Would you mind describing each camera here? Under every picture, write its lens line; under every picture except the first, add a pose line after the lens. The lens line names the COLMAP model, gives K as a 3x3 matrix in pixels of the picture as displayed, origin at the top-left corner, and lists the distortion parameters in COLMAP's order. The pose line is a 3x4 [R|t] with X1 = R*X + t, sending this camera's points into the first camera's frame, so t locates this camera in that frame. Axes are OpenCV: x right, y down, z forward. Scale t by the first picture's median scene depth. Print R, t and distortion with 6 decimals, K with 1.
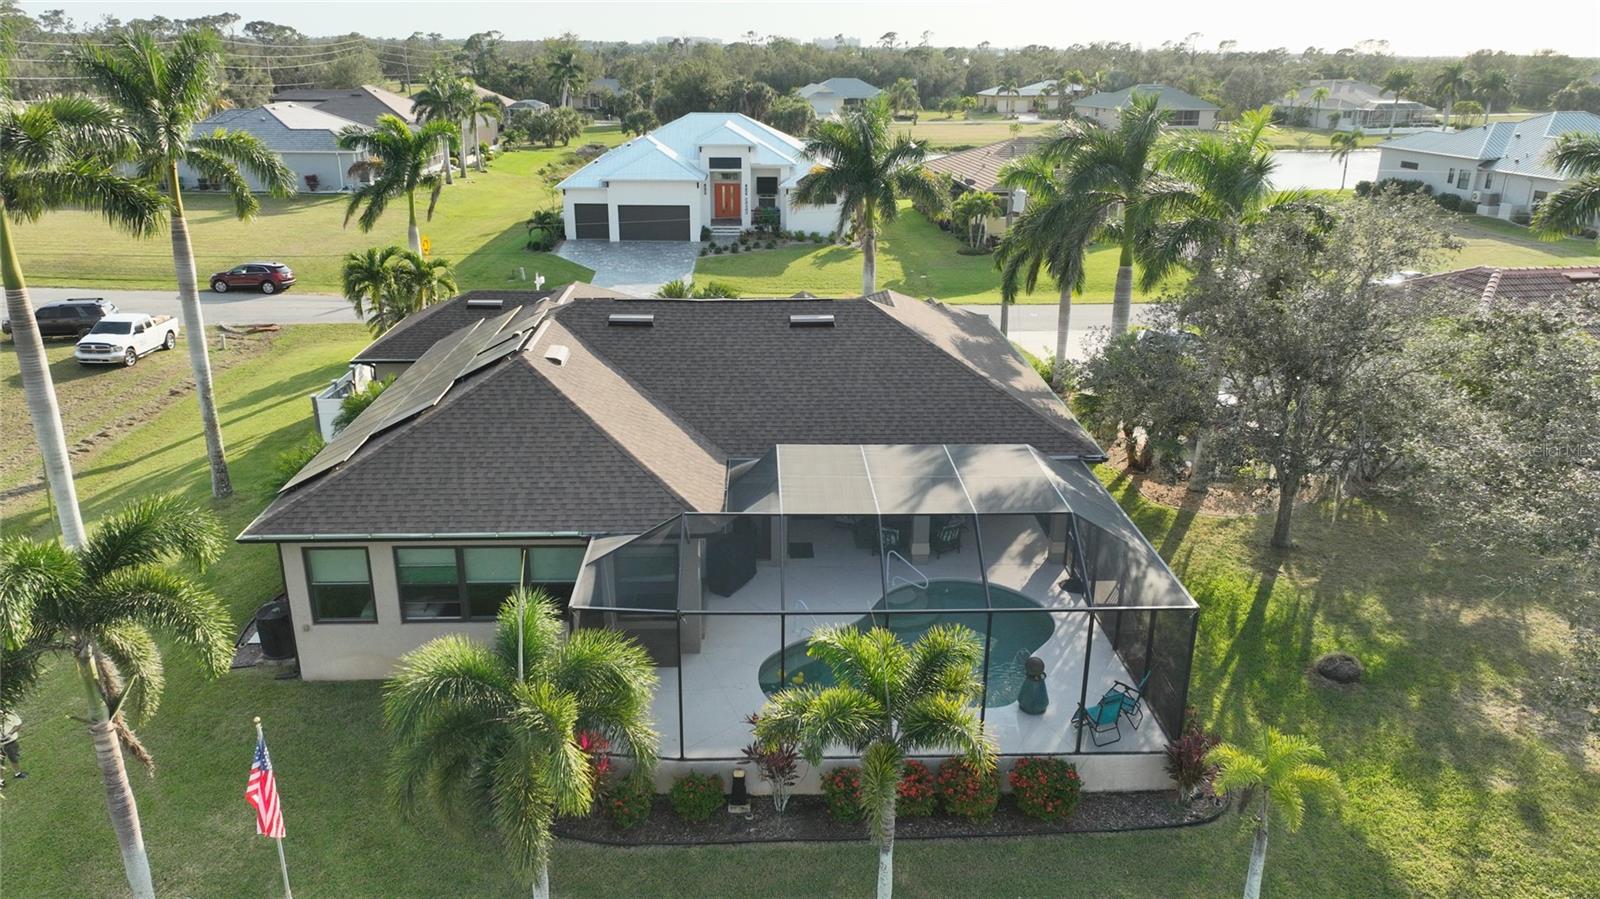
lens RADIAL K [[1124.3, 0, 804.5], [0, 1124.3, 446.4], [0, 0, 1]] dist [0.000355, 0.011950]
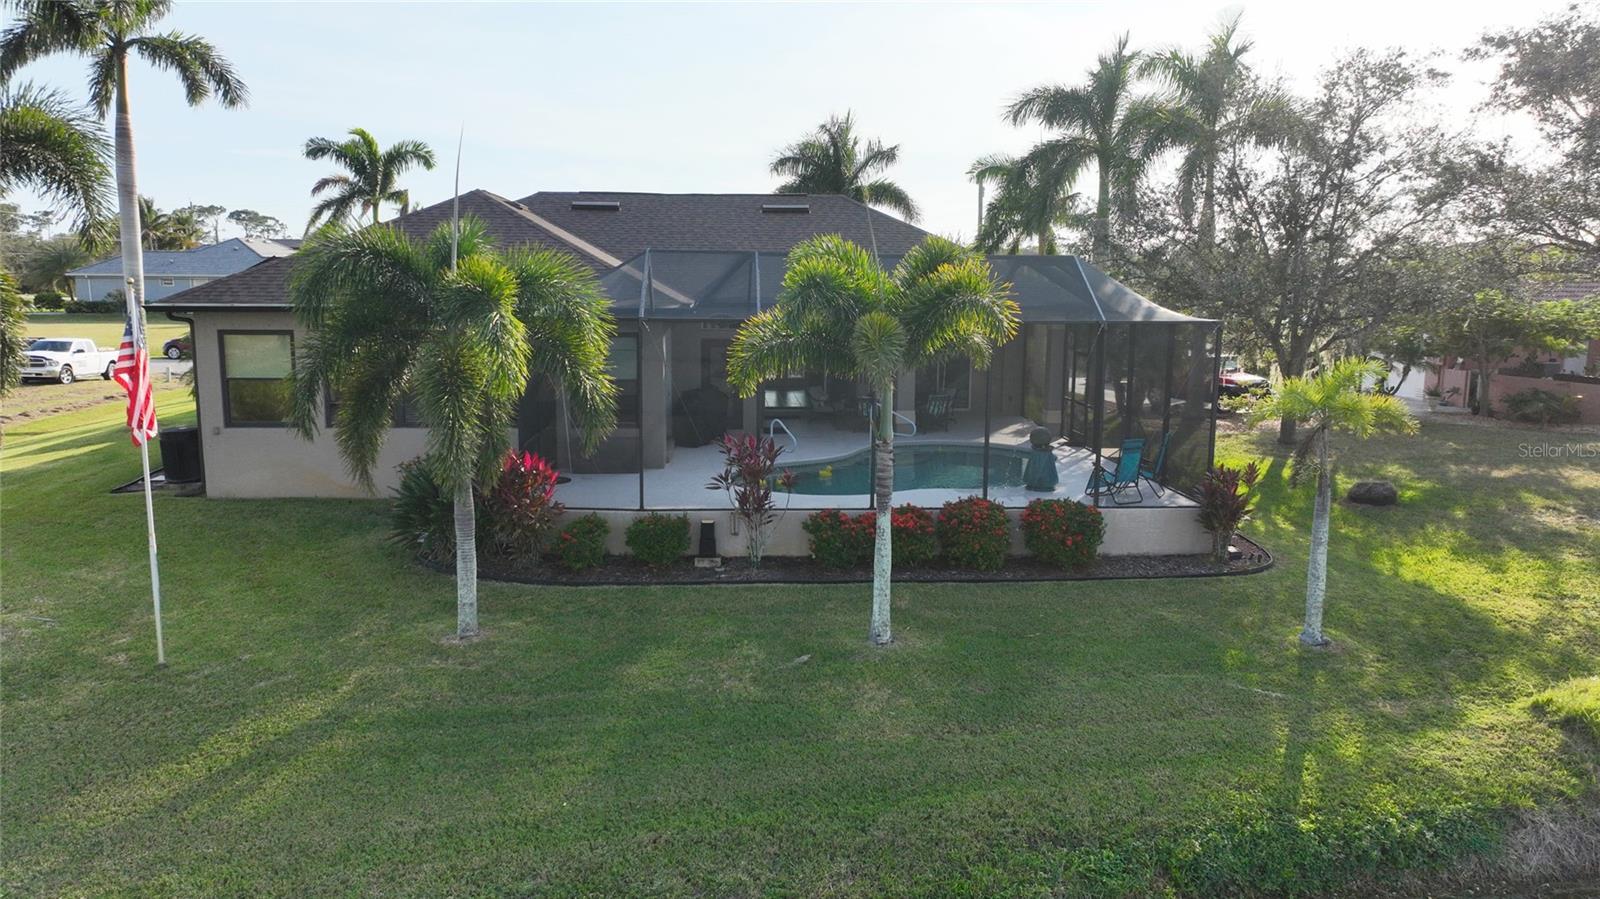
lens RADIAL K [[1124.3, 0, 804.5], [0, 1124.3, 446.4], [0, 0, 1]] dist [0.000355, 0.011950]
pose [[0.999563, -0.003575, 0.029335, -0.007919], [0.009049, 0.982001, -0.188660, 0.342545], [-0.028133, 0.188843, 0.981604, 0.123415]]
